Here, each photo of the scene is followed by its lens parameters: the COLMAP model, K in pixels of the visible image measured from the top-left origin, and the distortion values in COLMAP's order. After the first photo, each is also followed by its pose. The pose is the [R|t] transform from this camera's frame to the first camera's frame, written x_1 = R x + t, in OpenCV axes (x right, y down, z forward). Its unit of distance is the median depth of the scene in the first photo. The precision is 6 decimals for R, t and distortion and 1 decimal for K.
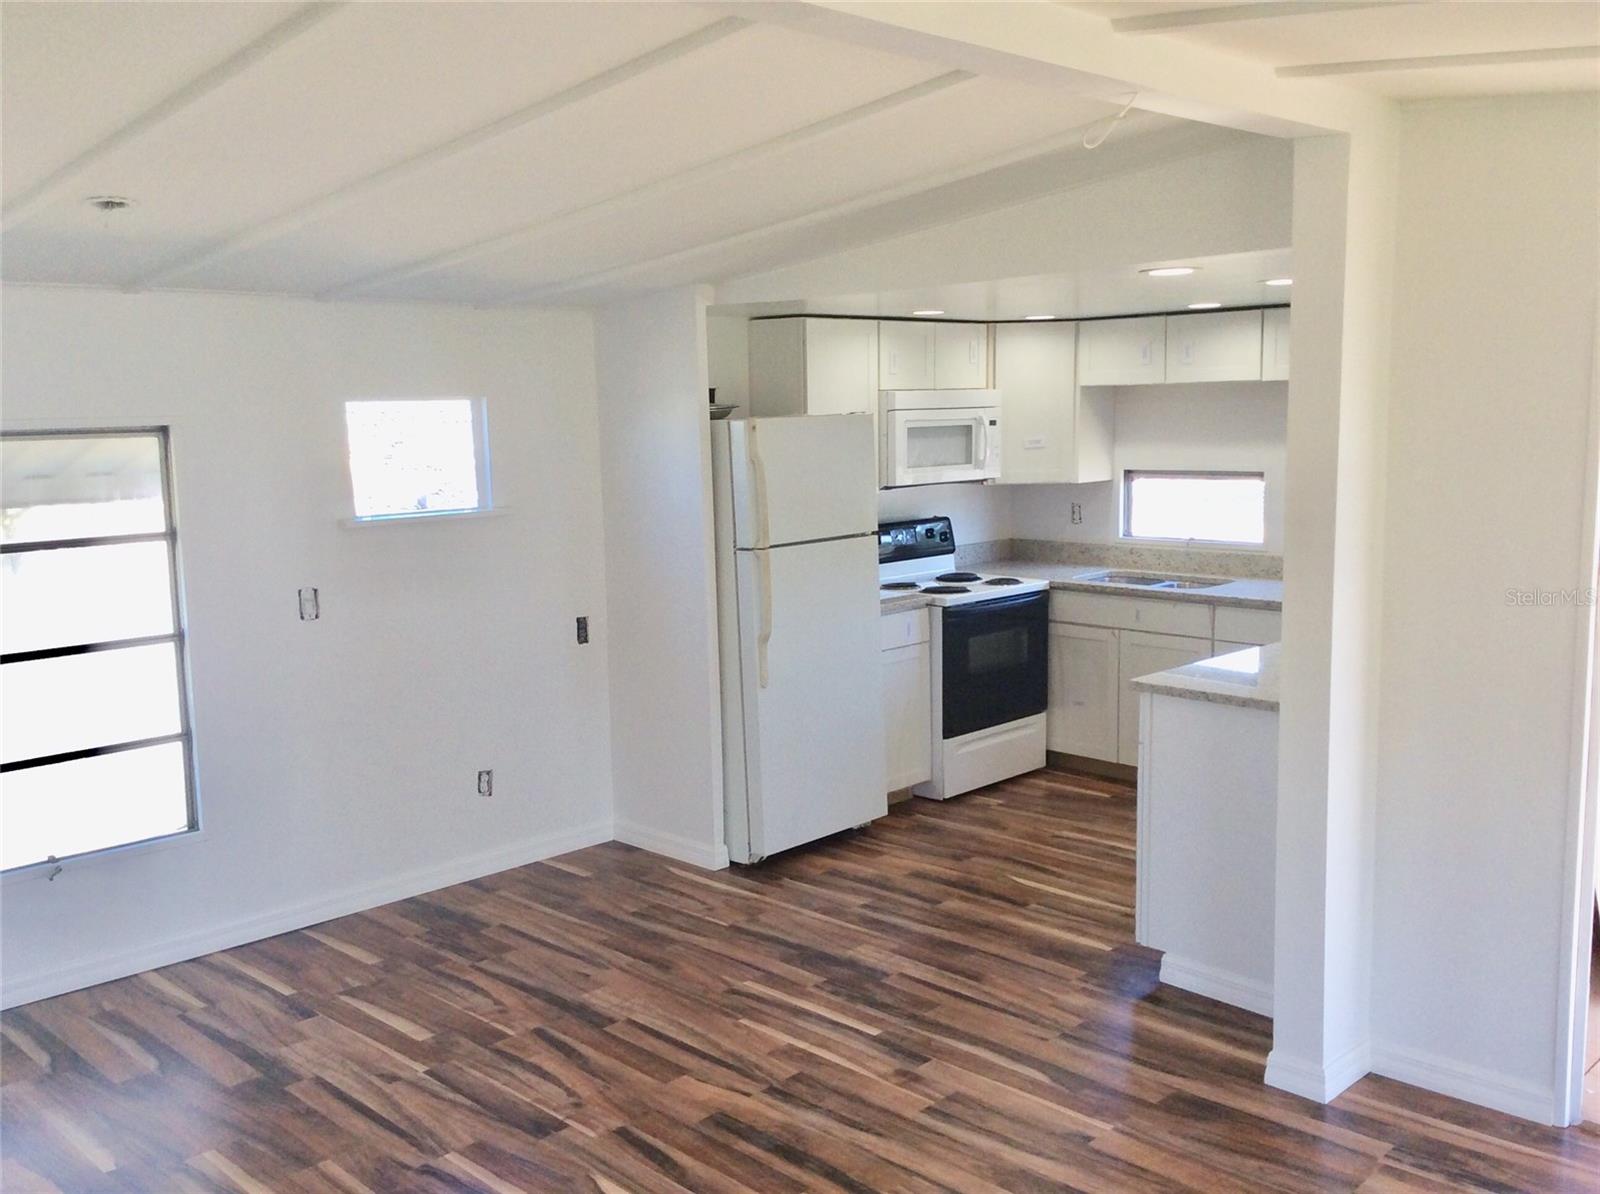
lens RADIAL K [[1462.6, 0, 798.9], [0, 1462.6, 597.6], [0, 0, 1]] dist [0.024388, 0.000000]
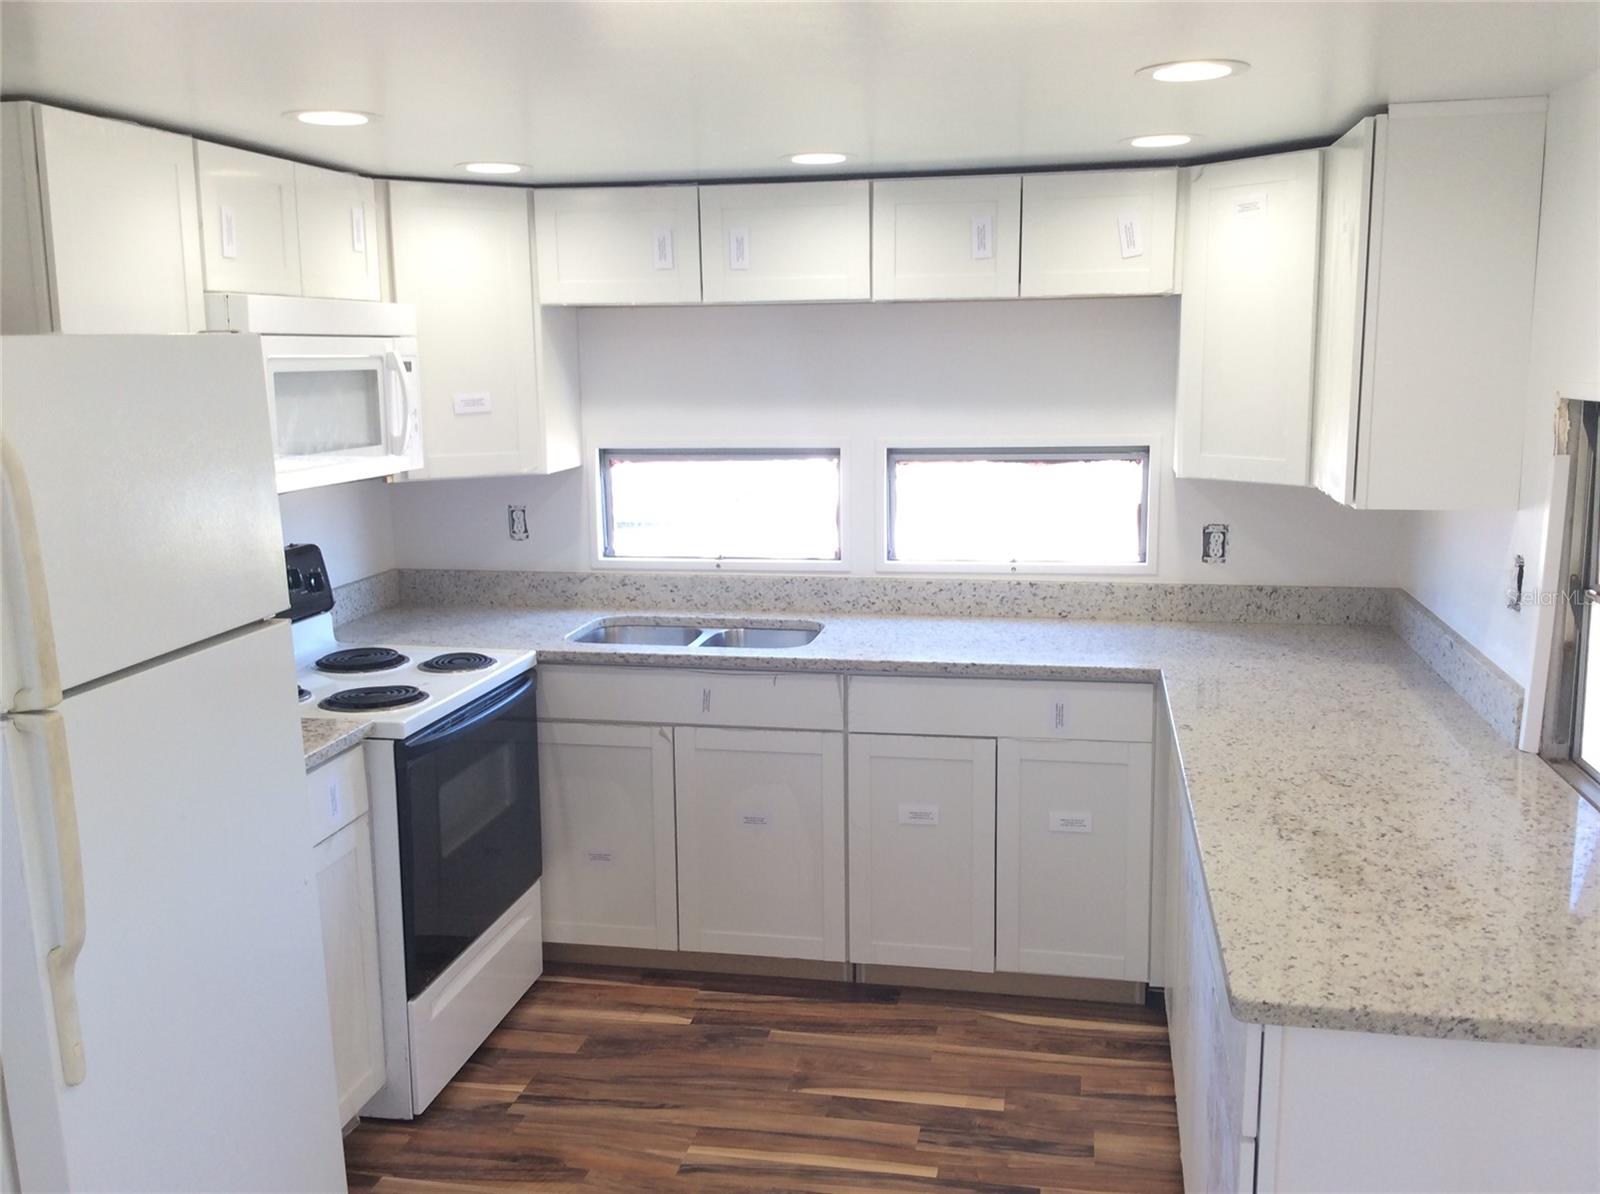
lens RADIAL K [[1462.6, 0, 807.9], [0, 1462.6, 603.7], [0, 0, 1]] dist [0.024388, 0.000000]
pose [[0.824631, -0.083500, 0.559474, -0.054746], [0.067259, 0.996502, 0.049589, -0.050373], [-0.561658, -0.003263, 0.827363, 0.478799]]
